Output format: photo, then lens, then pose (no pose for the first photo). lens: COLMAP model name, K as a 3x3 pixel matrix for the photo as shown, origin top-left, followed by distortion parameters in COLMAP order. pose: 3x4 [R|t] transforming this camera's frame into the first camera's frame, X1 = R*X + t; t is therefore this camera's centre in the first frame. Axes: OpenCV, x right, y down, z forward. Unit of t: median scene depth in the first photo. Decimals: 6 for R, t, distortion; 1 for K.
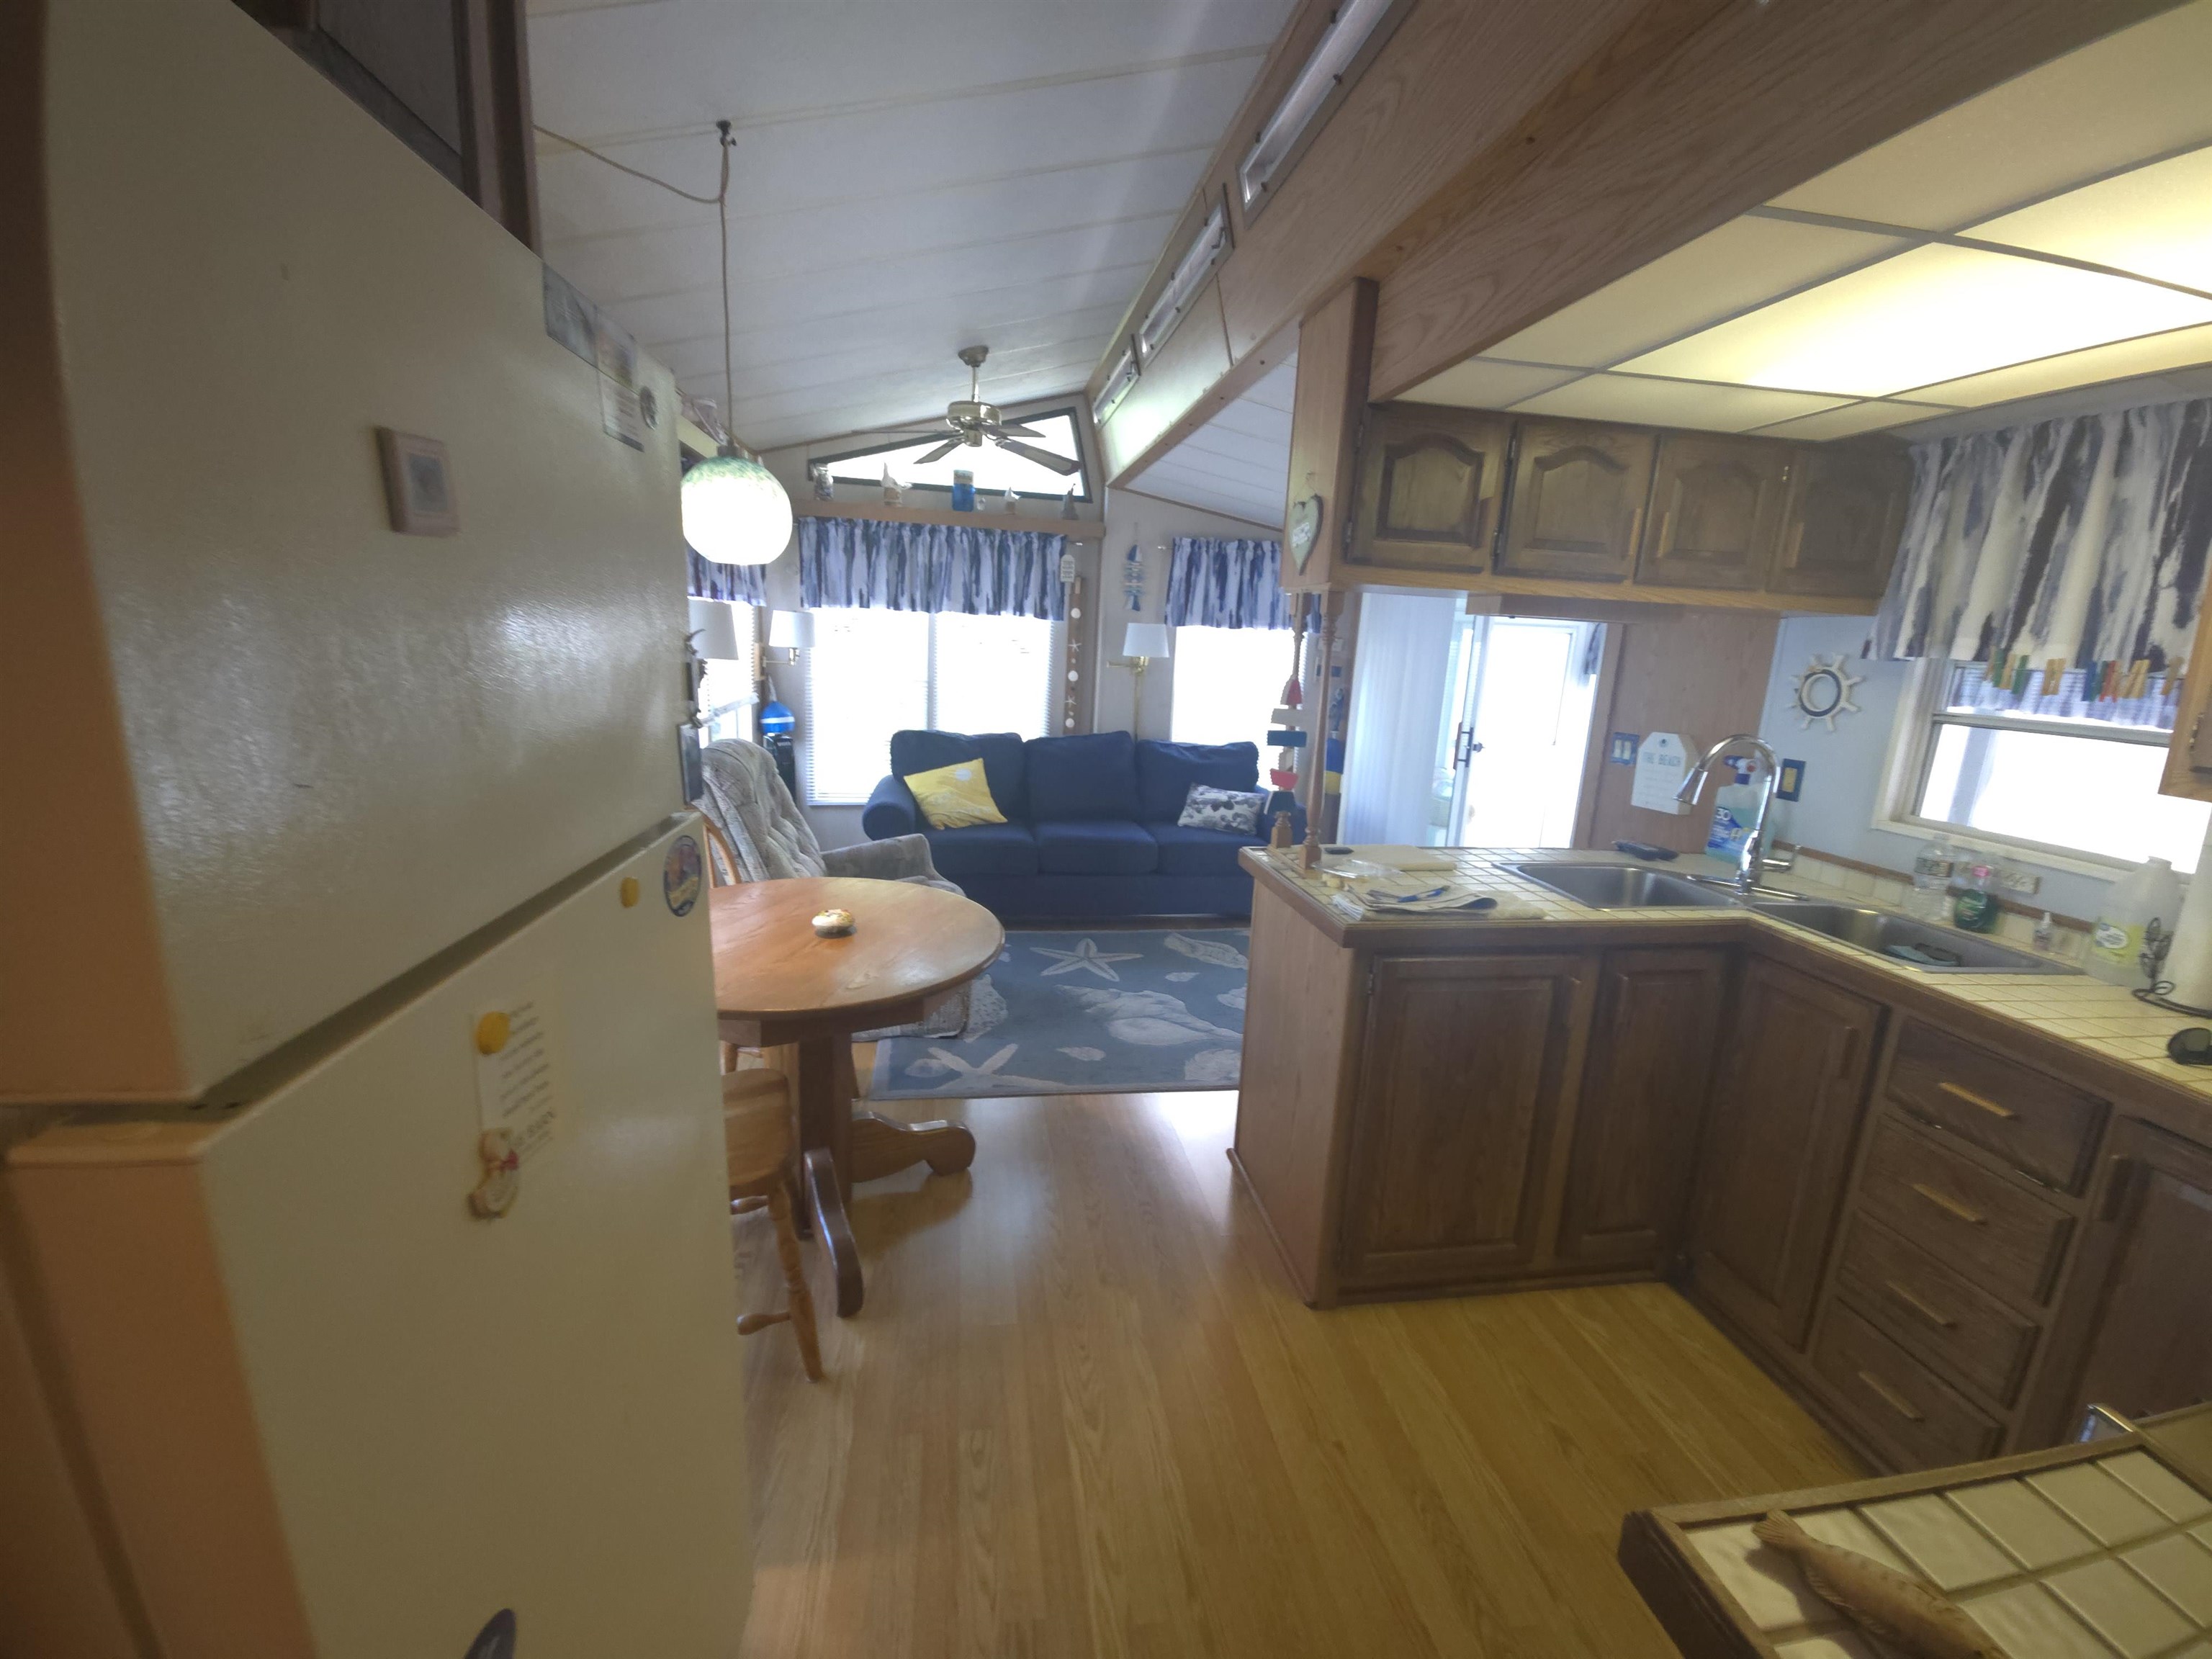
lens RADIAL K [[897.9, 0, 1103.6], [0, 897.9, 817.7], [0, 0, 1]] dist [0.005890, -0.000653]
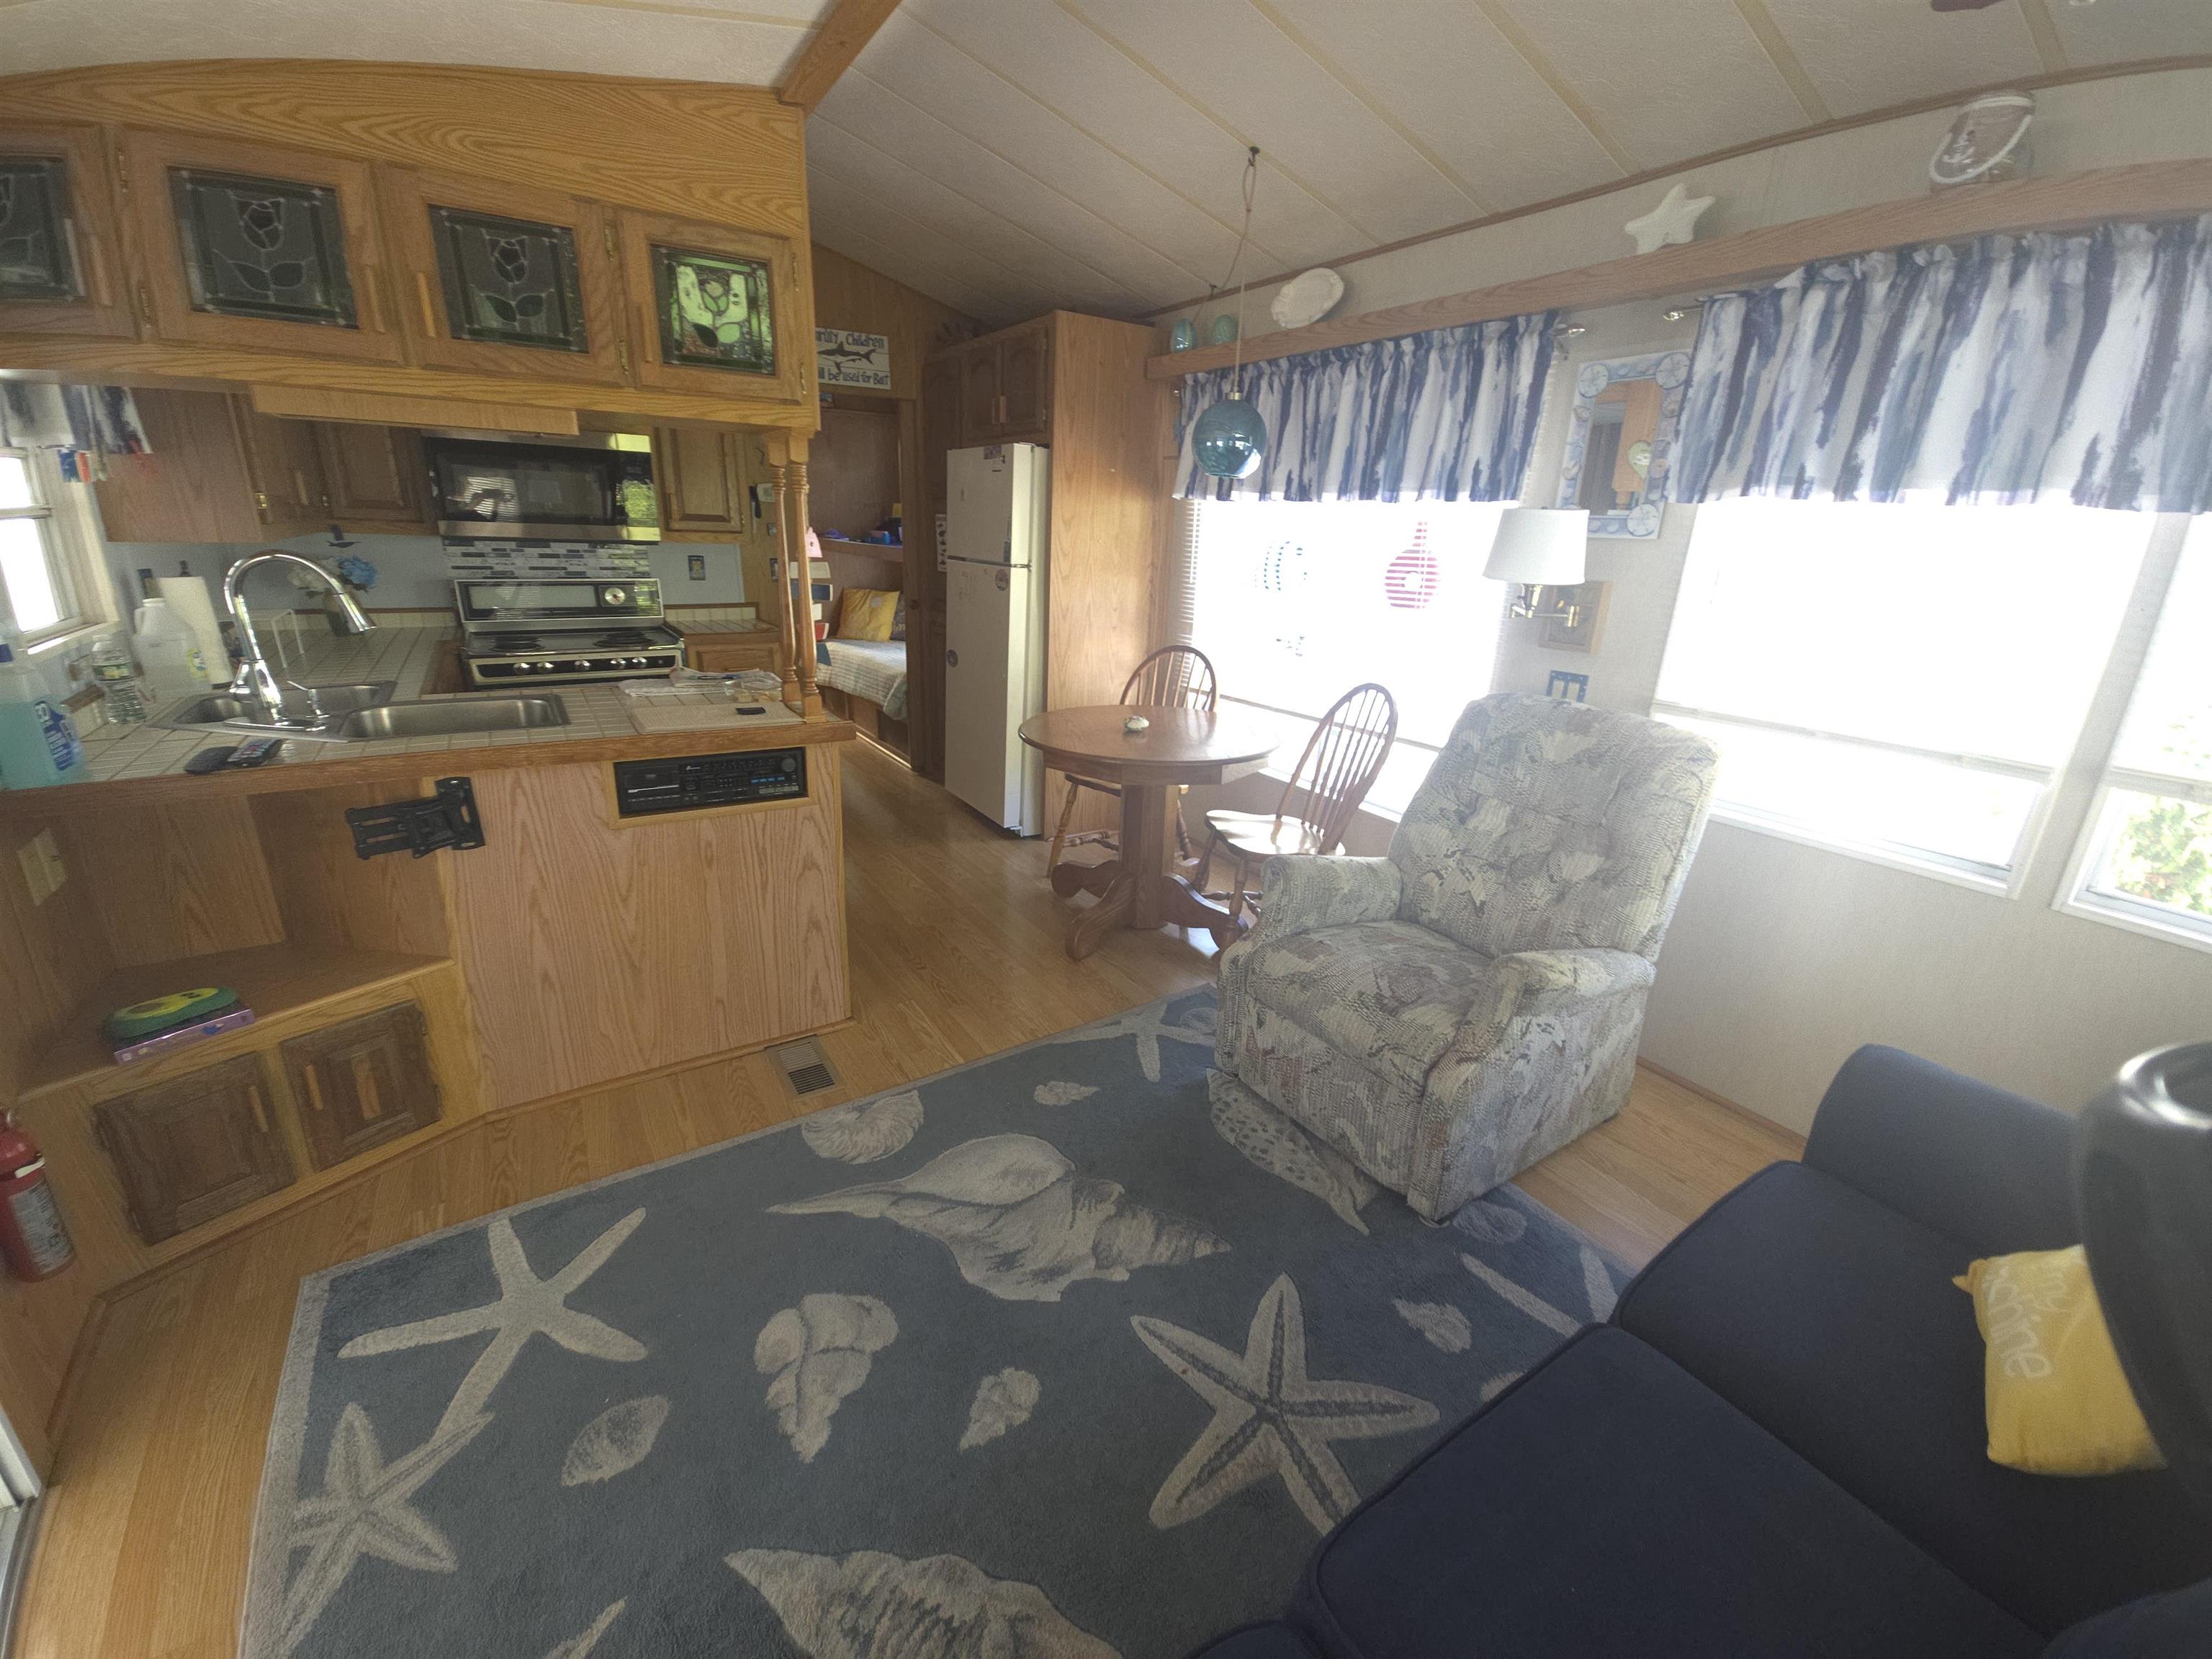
lens RADIAL K [[896.8, 0, 1102.8], [0, 896.8, 818.7], [0, 0, 1]] dist [0.014716, -0.009090]
pose [[-0.911878, 0.053693, -0.406935, 0.263184], [-0.154929, 0.873049, 0.462367, -0.315443], [0.380100, 0.484668, -0.787795, 1.644365]]
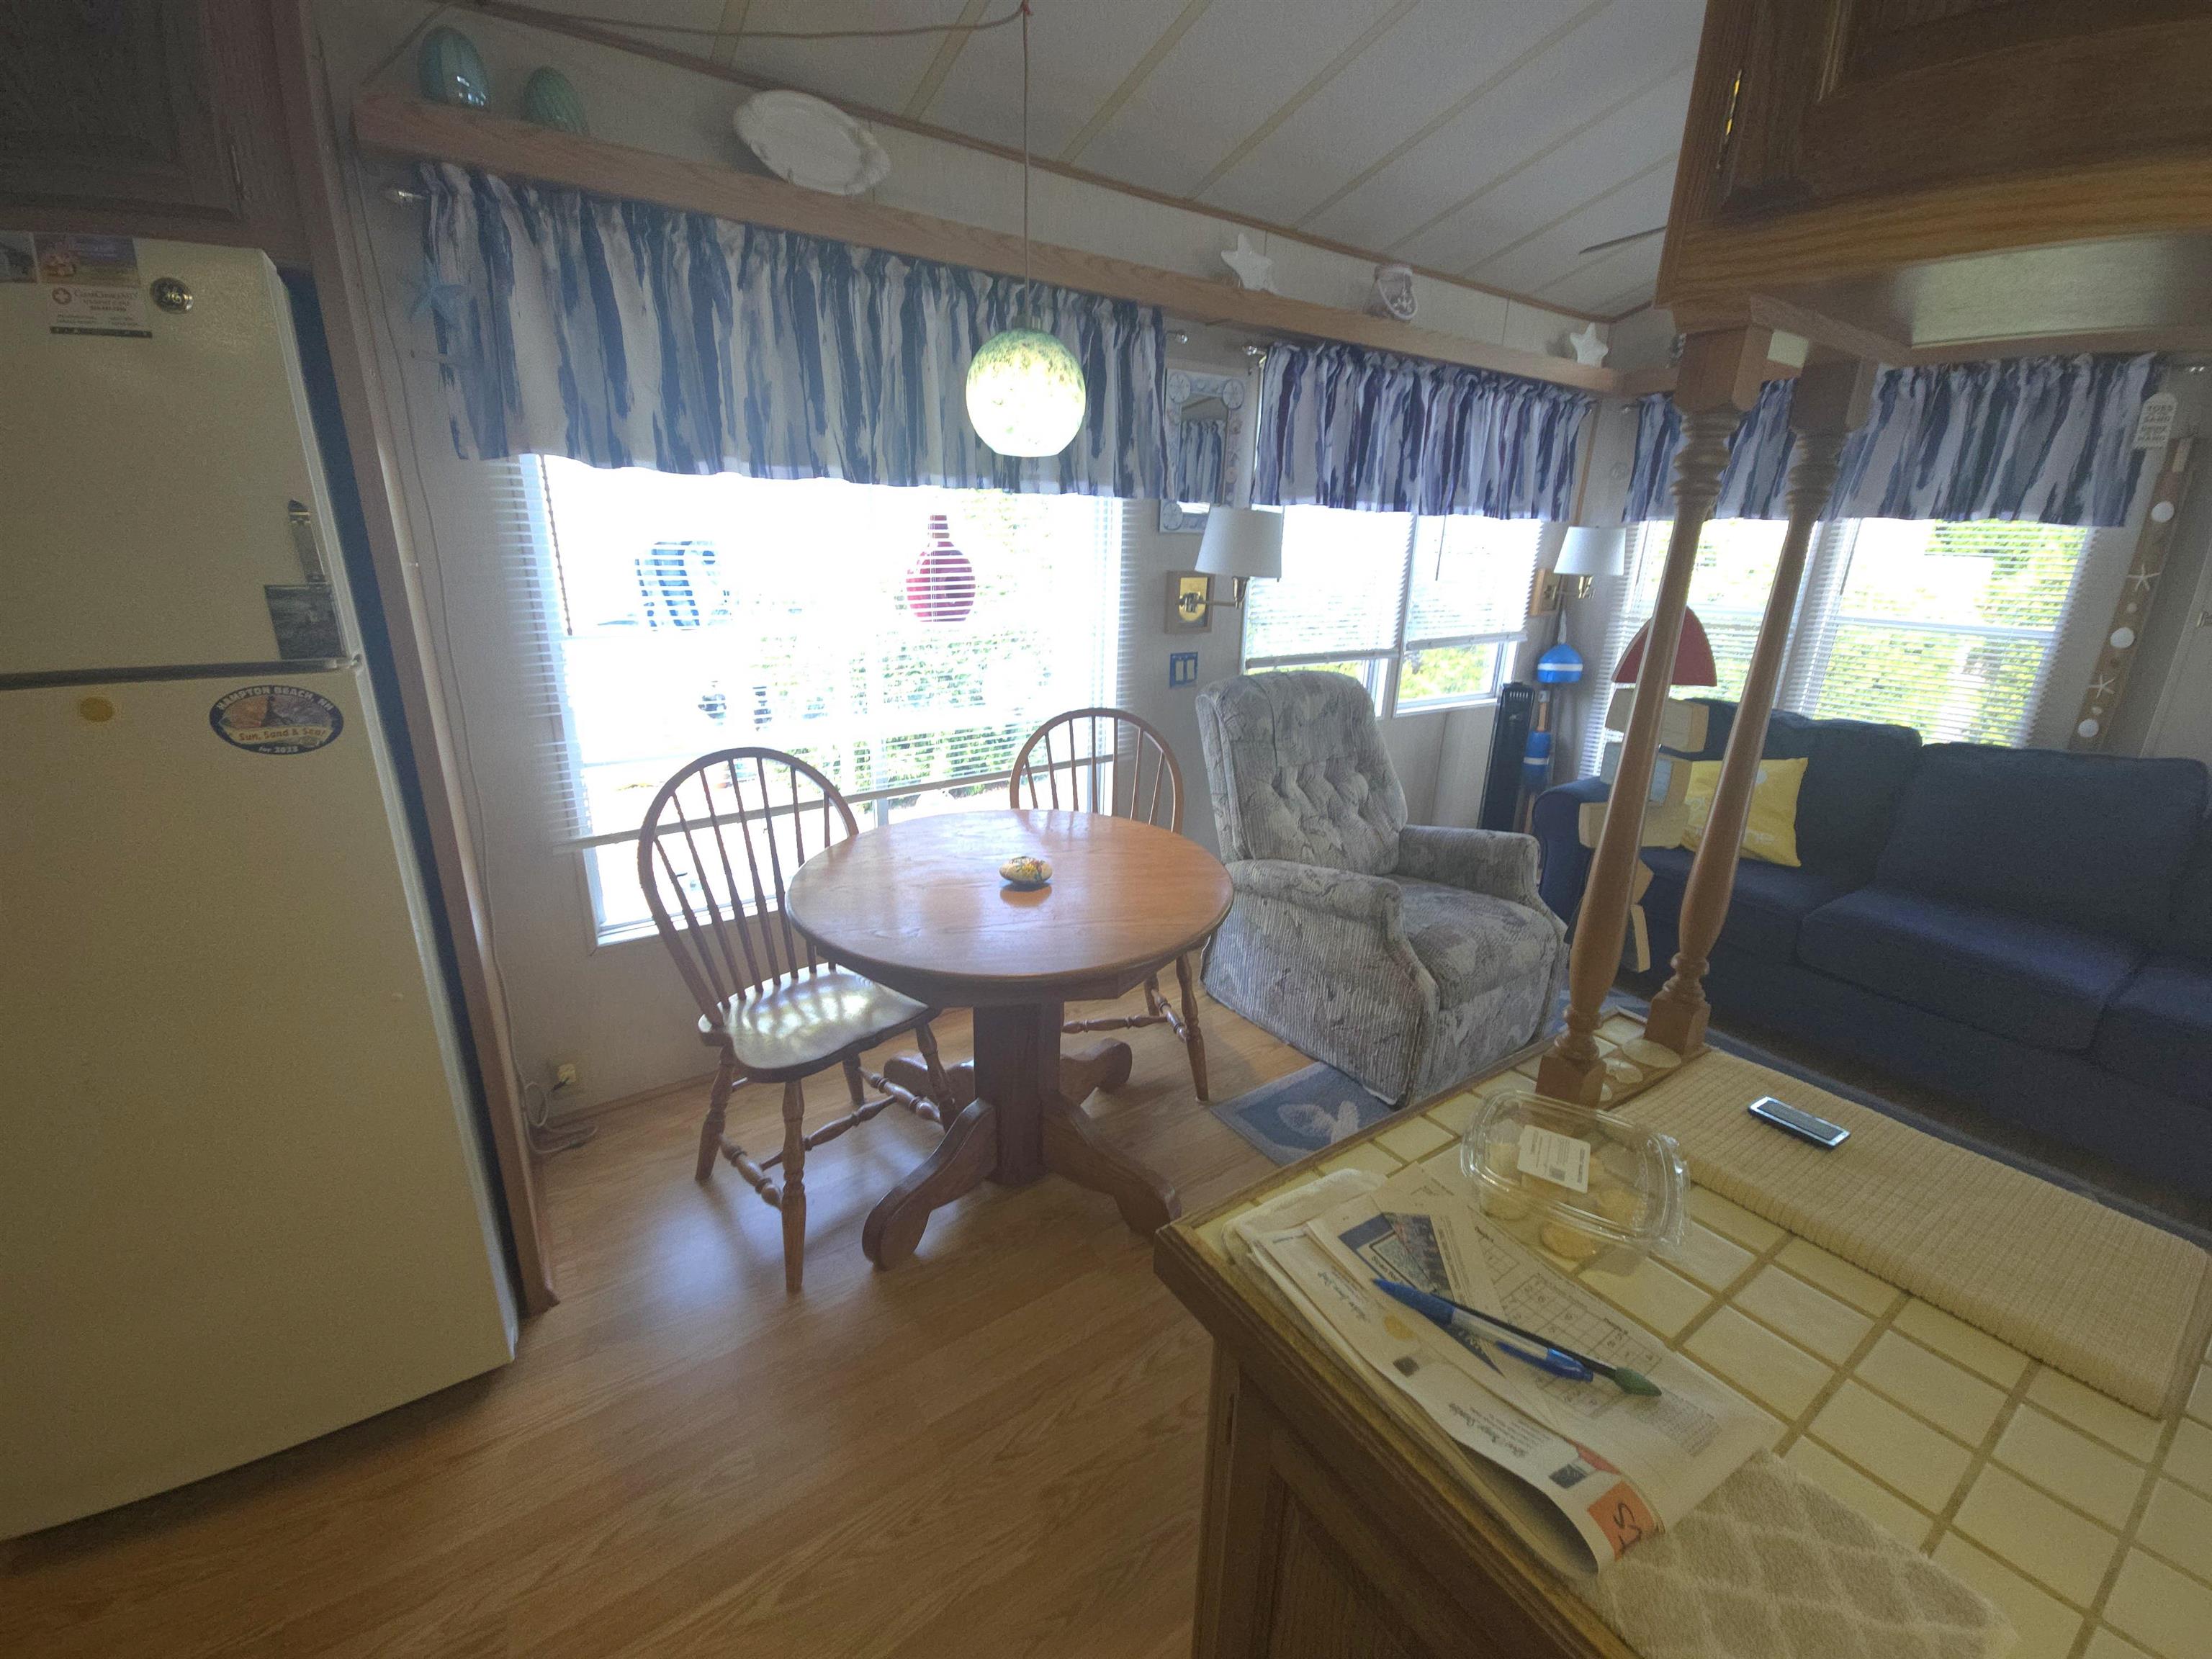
lens RADIAL K [[896.8, 0, 1102.8], [0, 896.8, 818.7], [0, 0, 1]] dist [0.014716, -0.009090]
pose [[0.425743, 0.241557, -0.872005, 0.348822], [-0.187645, 0.966327, 0.176071, -0.073899], [0.885174, 0.088667, 0.456734, 0.487229]]
